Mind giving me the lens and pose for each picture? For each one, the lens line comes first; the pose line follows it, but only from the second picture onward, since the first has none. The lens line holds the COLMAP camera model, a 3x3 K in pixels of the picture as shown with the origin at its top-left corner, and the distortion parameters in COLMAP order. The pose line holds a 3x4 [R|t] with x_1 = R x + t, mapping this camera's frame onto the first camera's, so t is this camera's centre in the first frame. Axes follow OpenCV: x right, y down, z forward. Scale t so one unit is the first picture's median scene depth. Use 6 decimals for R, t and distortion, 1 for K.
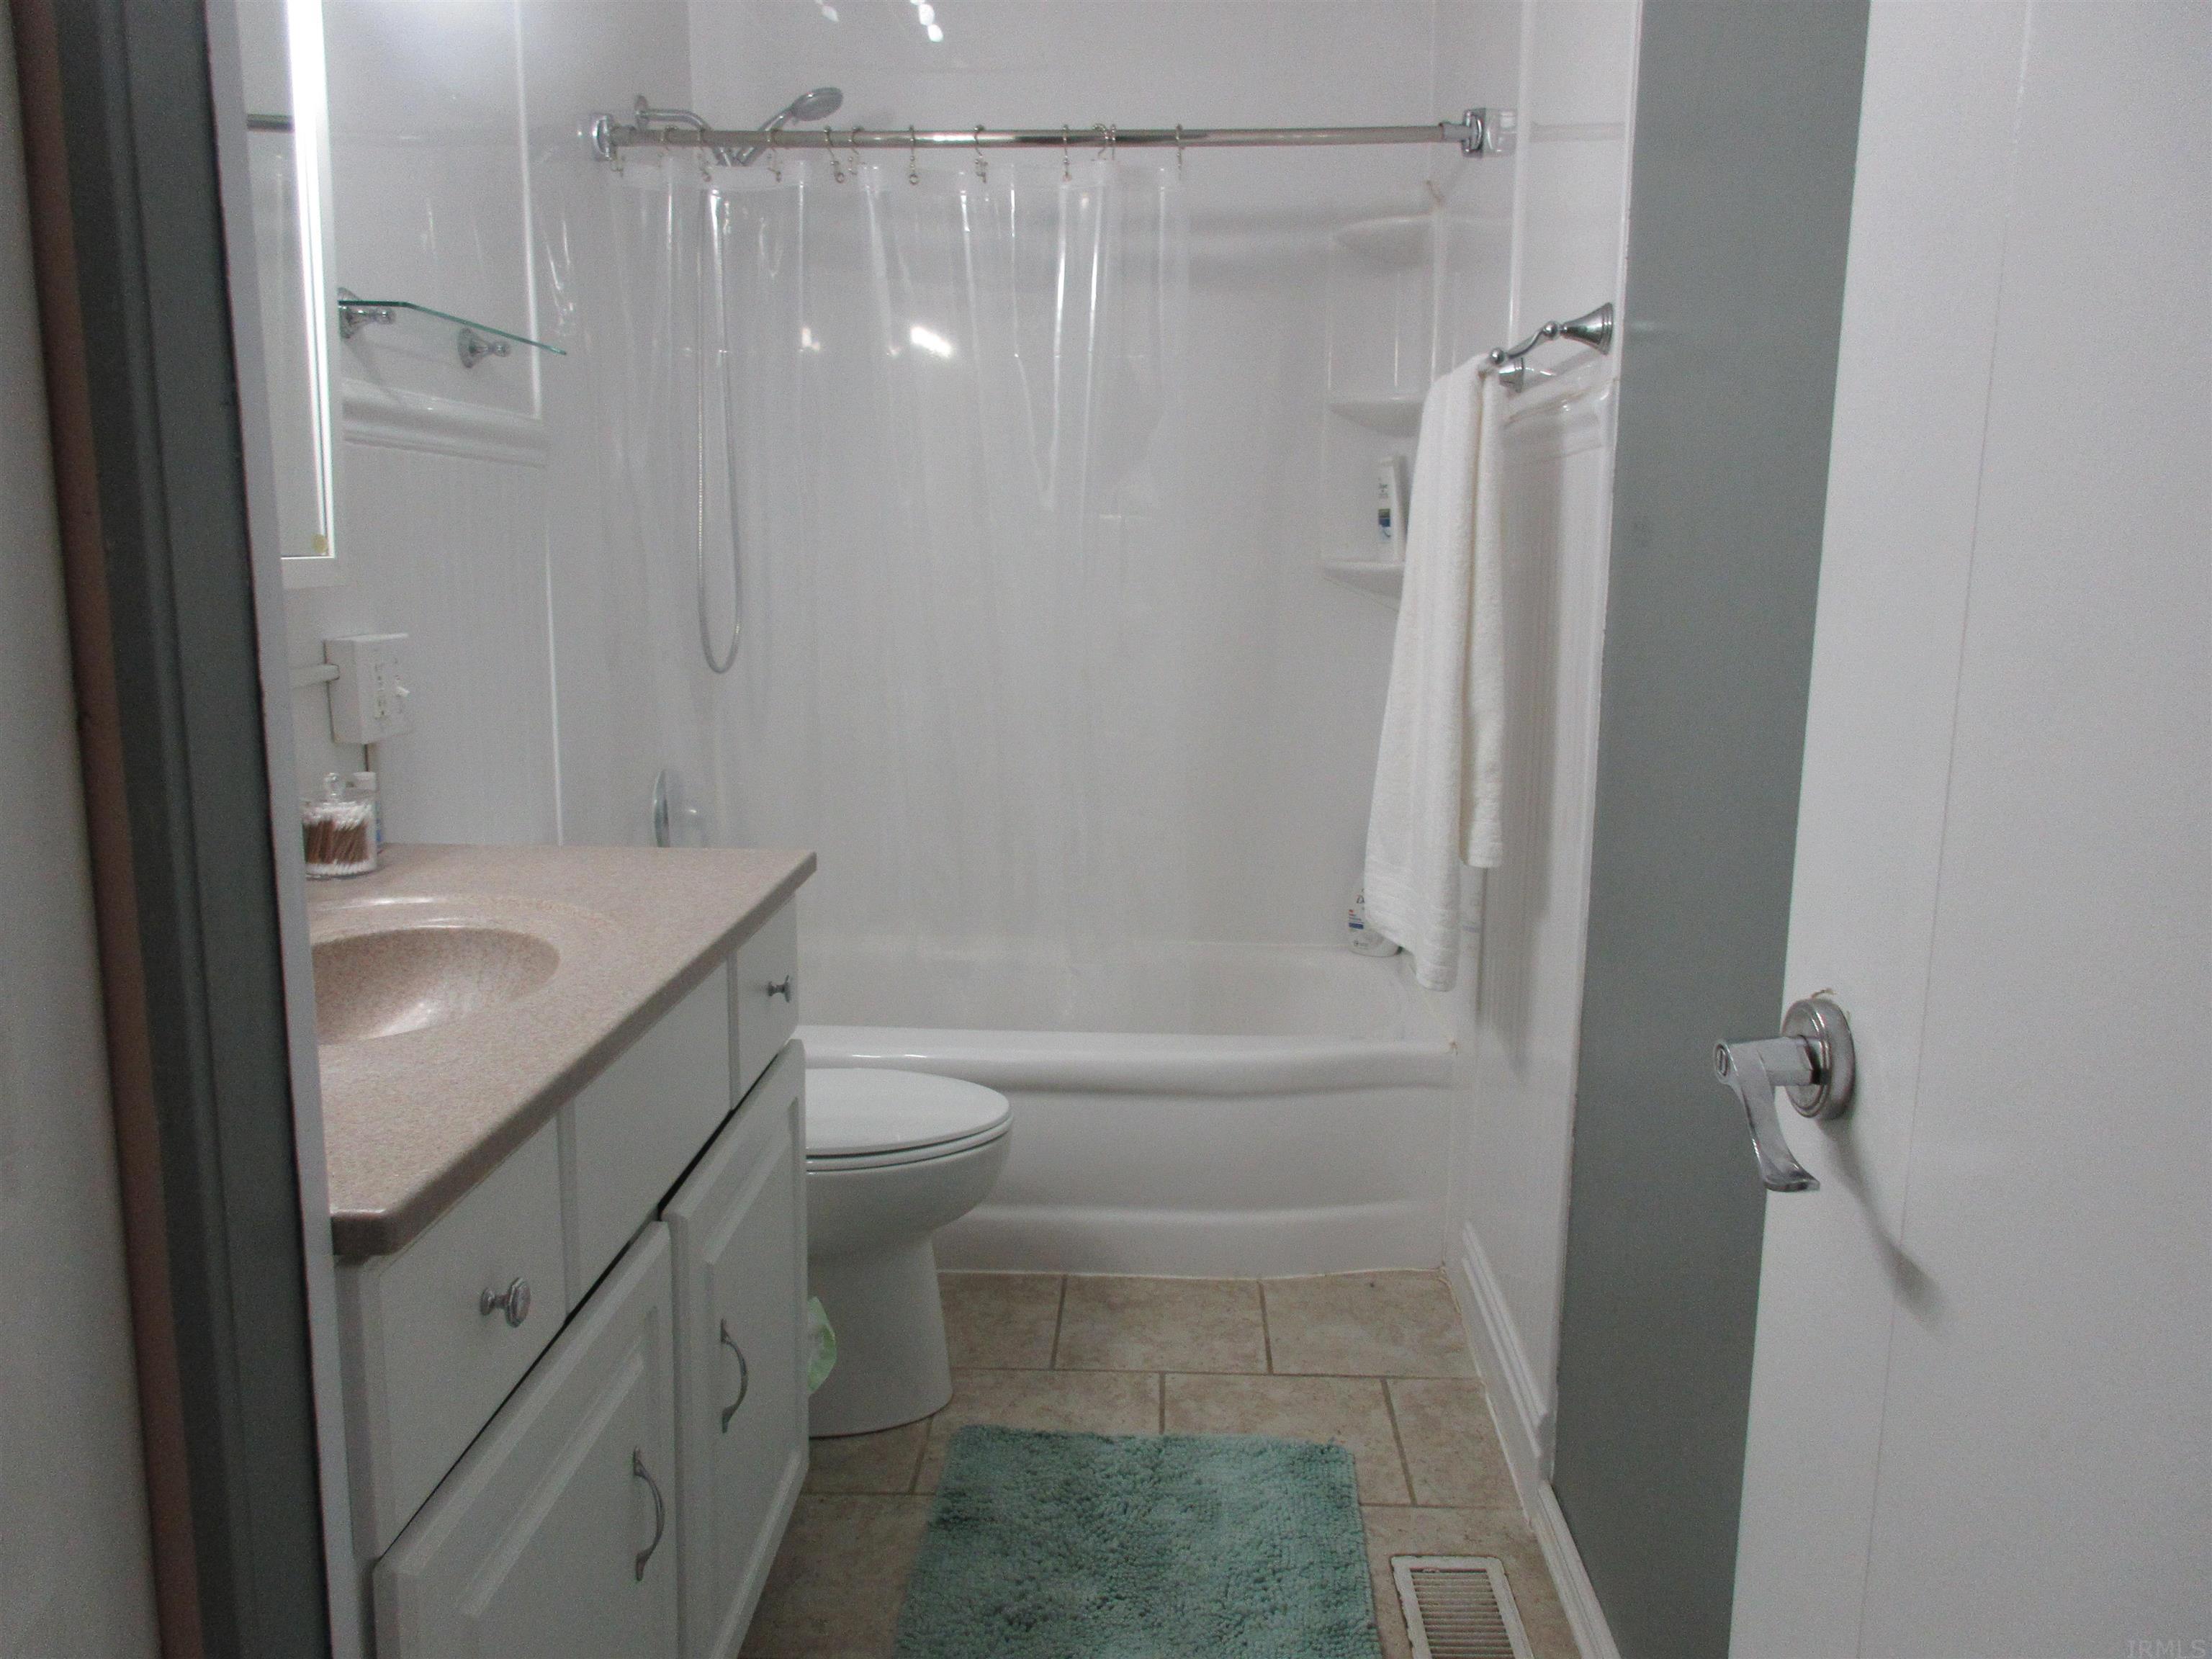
lens RADIAL K [[1666.5, 0, 1107.0], [0, 1666.5, 820.2], [0, 0, 1]] dist [0.027105, -0.005405]
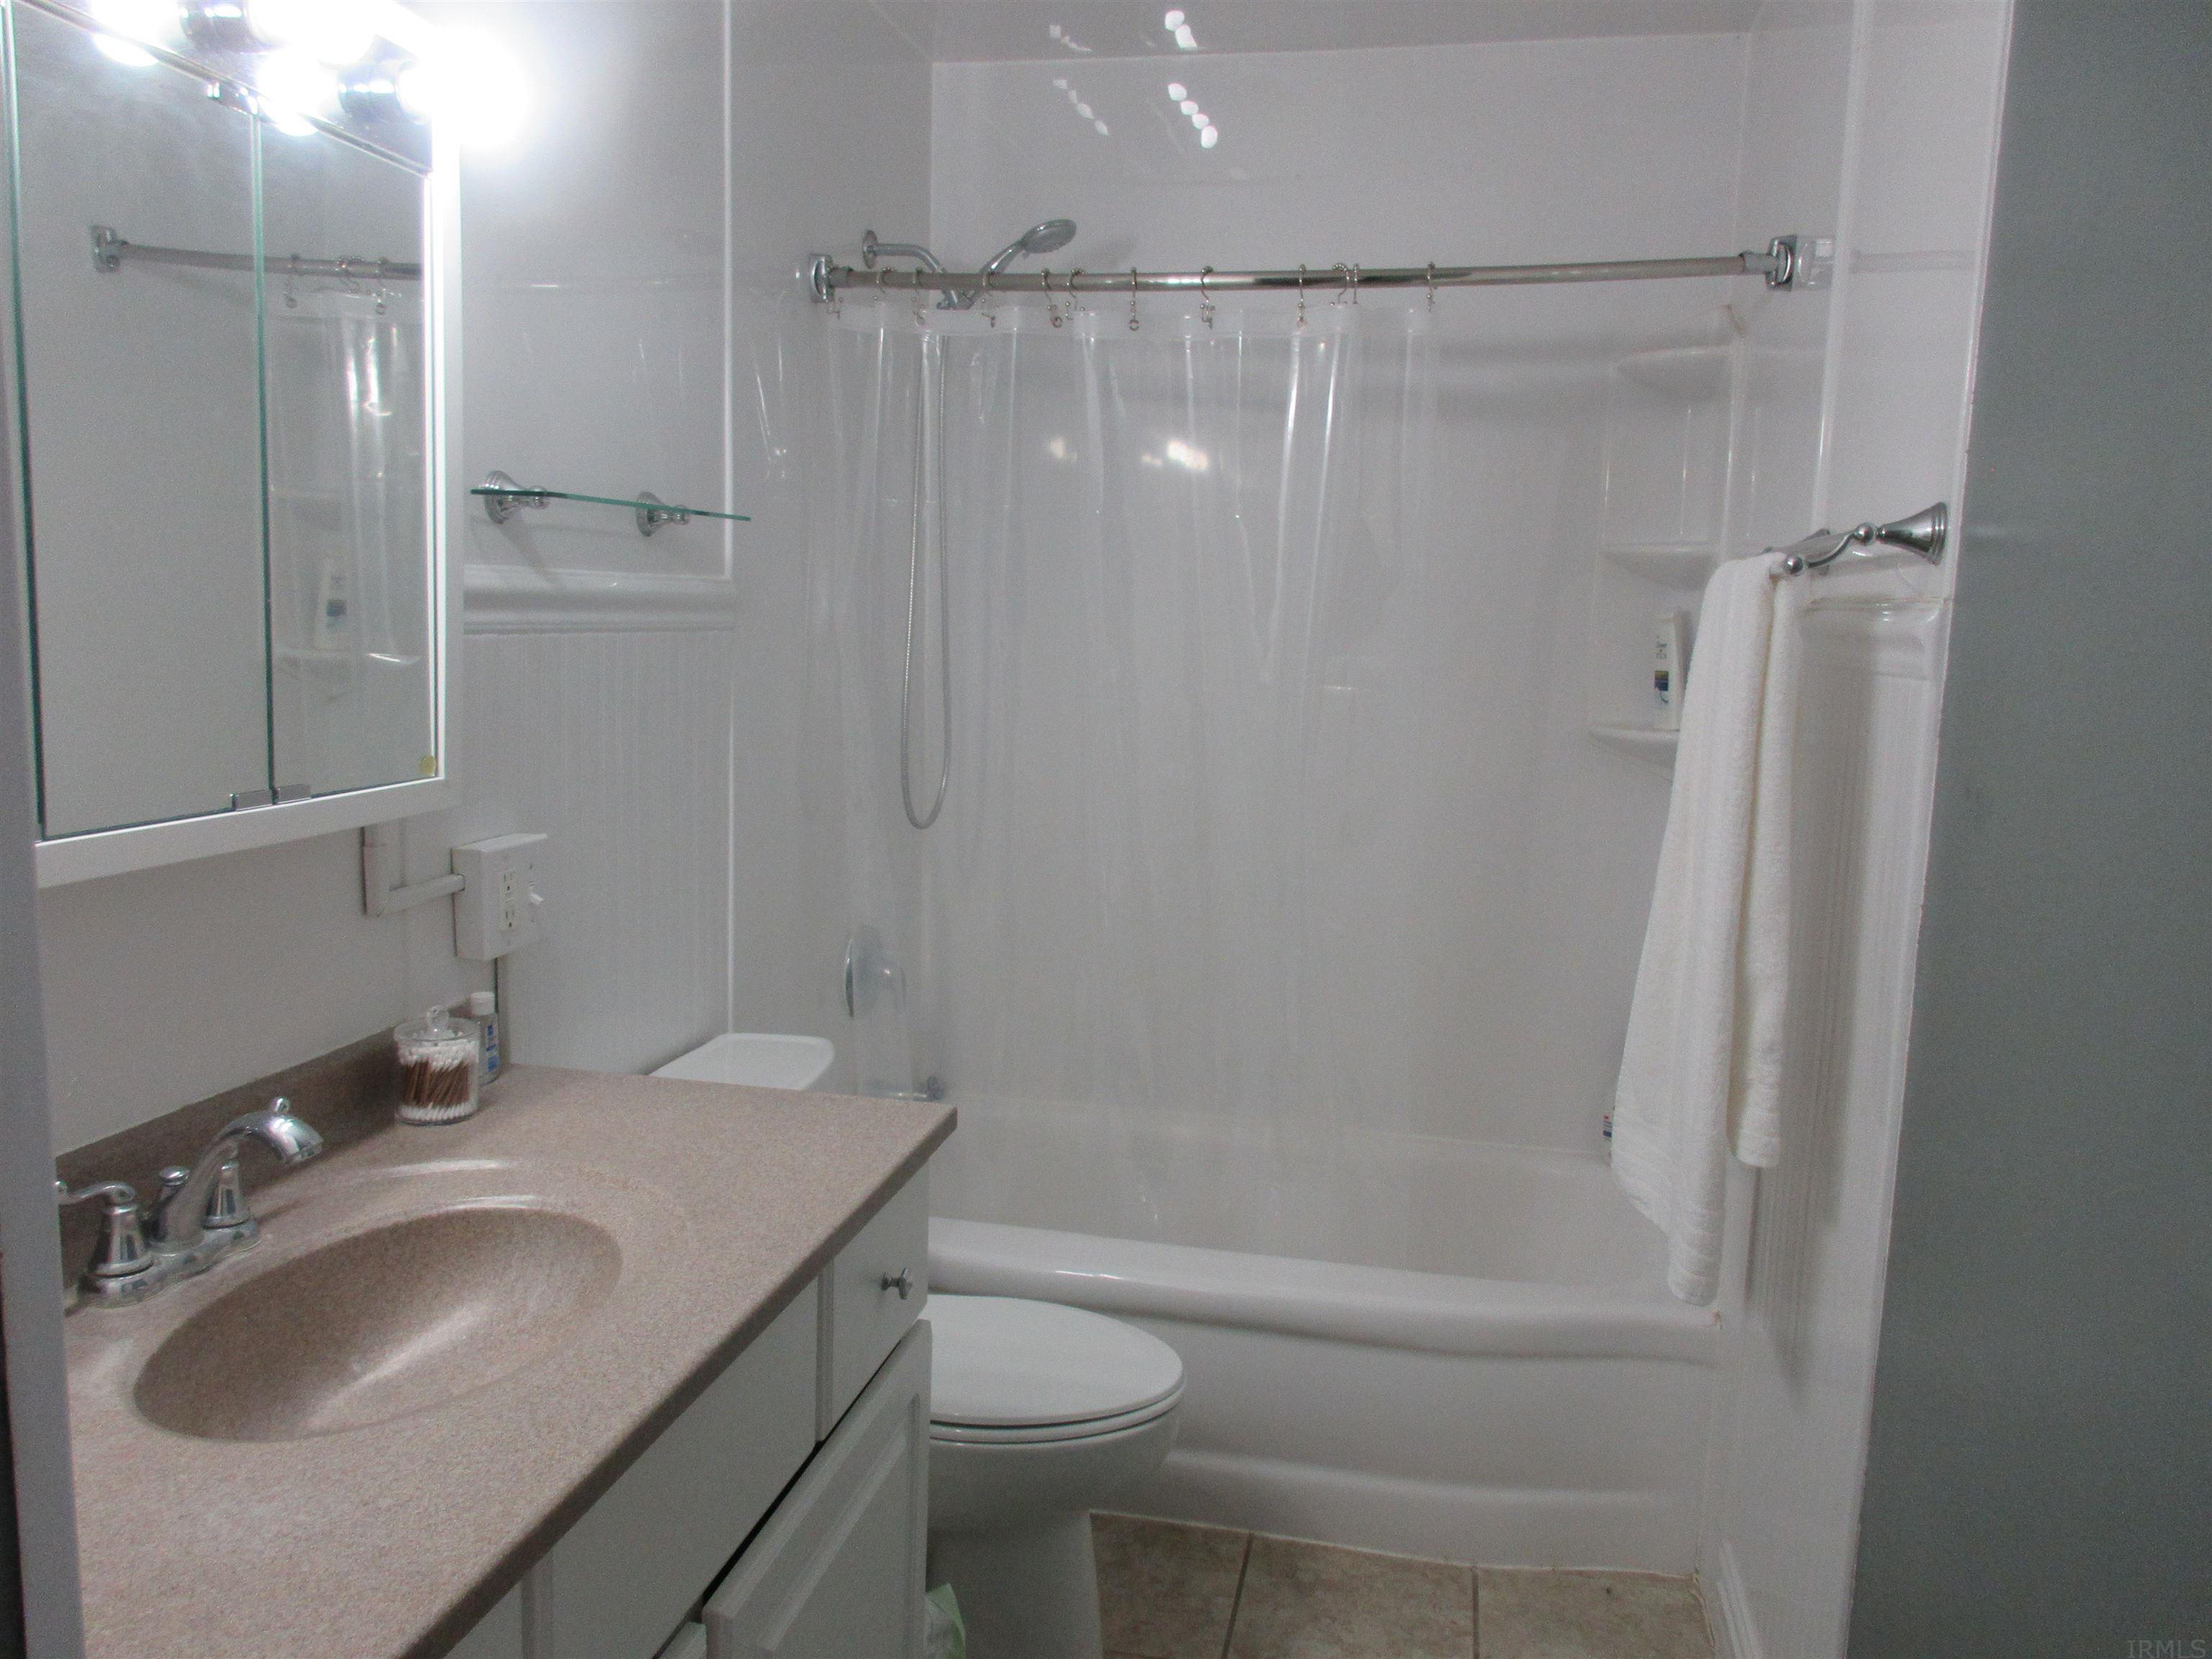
lens RADIAL K [[1666.5, 0, 1106.2], [0, 1666.5, 834.0], [0, 0, 1]] dist [0.027105, -0.005405]
pose [[0.985768, 0.043704, -0.162334, 0.030557], [-0.048686, 0.998454, -0.026834, -0.080673], [0.160910, 0.034355, 0.986371, 0.106505]]
